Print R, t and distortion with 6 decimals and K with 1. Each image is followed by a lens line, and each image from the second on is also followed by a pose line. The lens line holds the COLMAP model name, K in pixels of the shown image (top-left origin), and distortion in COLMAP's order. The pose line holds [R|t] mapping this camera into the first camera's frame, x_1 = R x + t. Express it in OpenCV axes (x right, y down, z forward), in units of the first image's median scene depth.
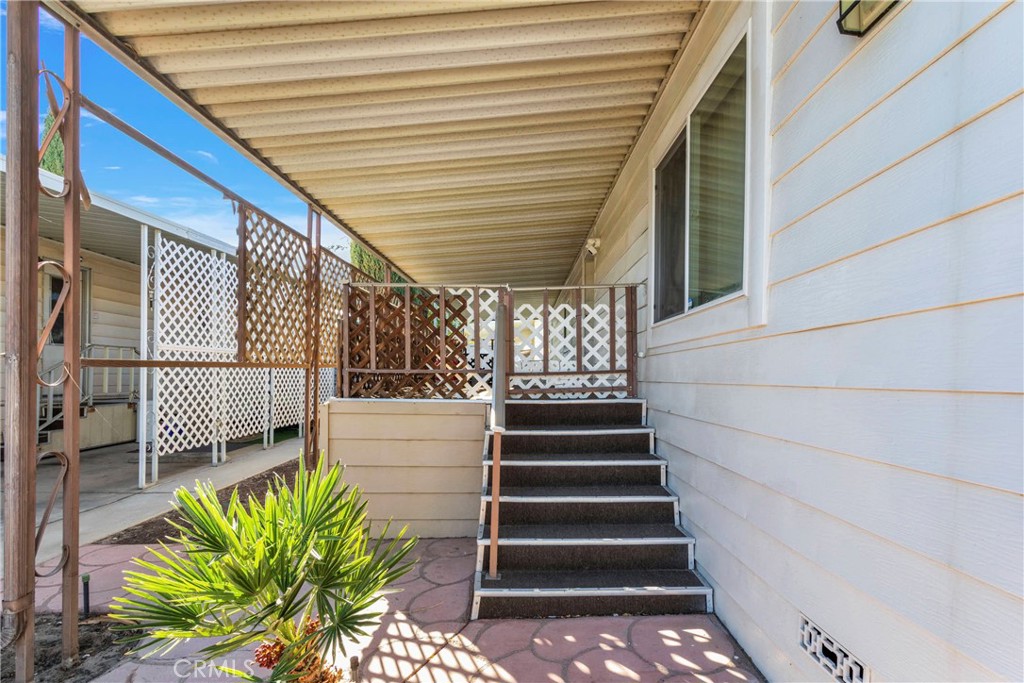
lens RADIAL K [[523.8, 0, 541.8], [0, 523.8, 371.4], [0, 0, 1]] dist [0.005197, 0.000521]
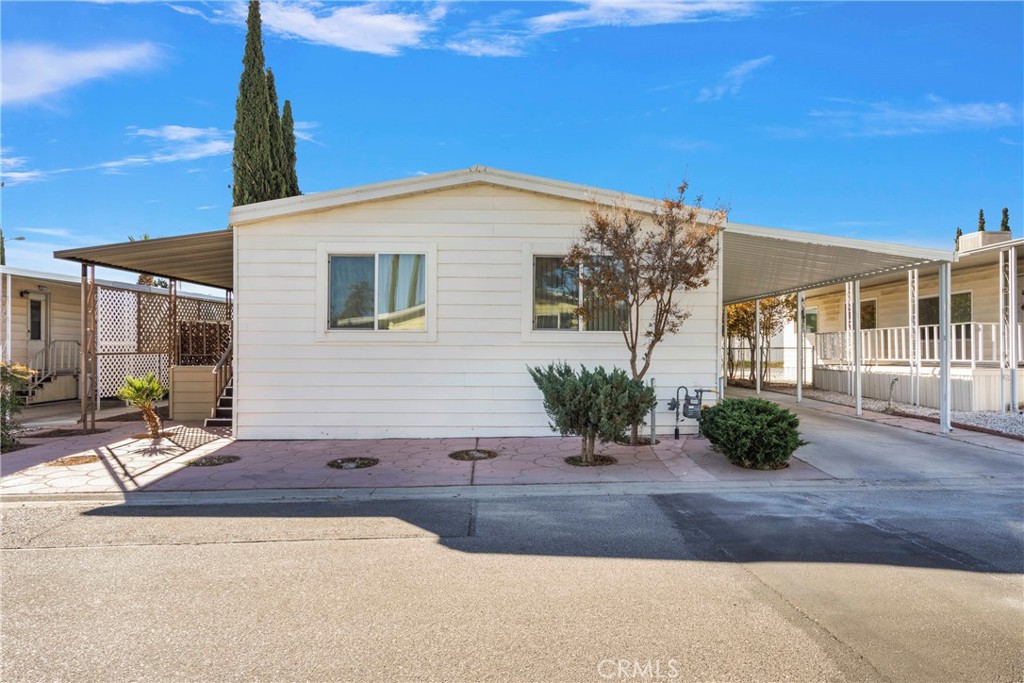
lens RADIAL K [[668.2, 0, 517.2], [0, 668.2, 346.3], [0, 0, 1]] dist [0.009031, -0.000766]
pose [[0.999736, -0.011104, -0.020098, 1.289679], [0.011025, 0.999931, -0.004034, -0.011303], [0.020141, 0.003811, 0.999790, -2.150436]]
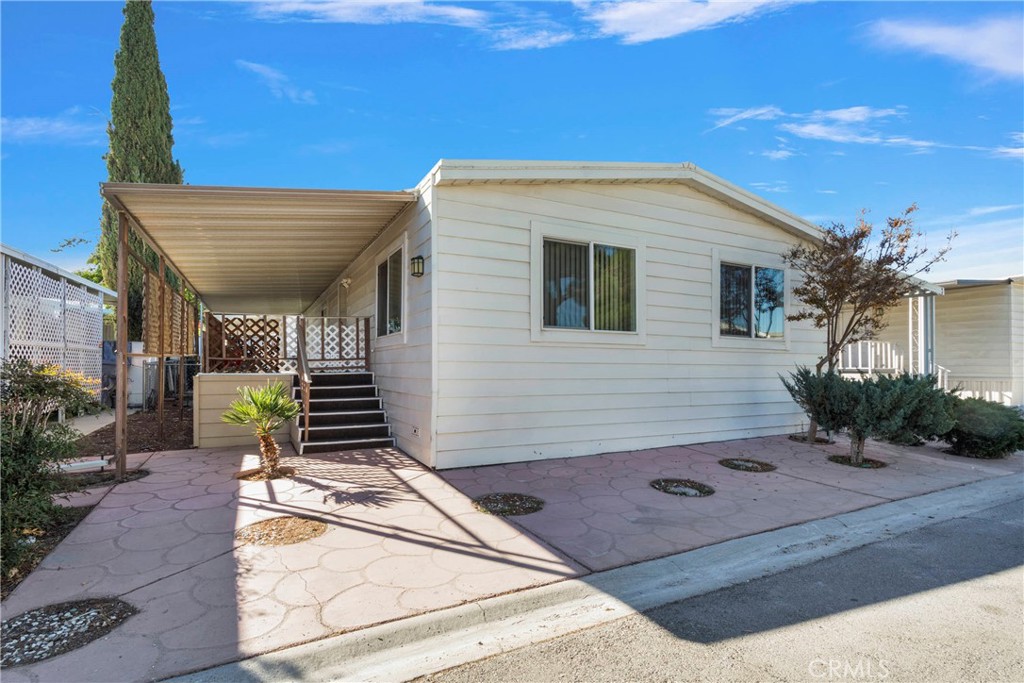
lens RADIAL K [[523.8, 0, 536.4], [0, 523.8, 360.5], [0, 0, 1]] dist [0.005197, 0.000521]
pose [[0.898174, -0.003067, 0.439630, -0.140669], [0.002897, 0.999995, 0.001059, 0.006708], [-0.439631, 0.000323, 0.898179, -1.165276]]
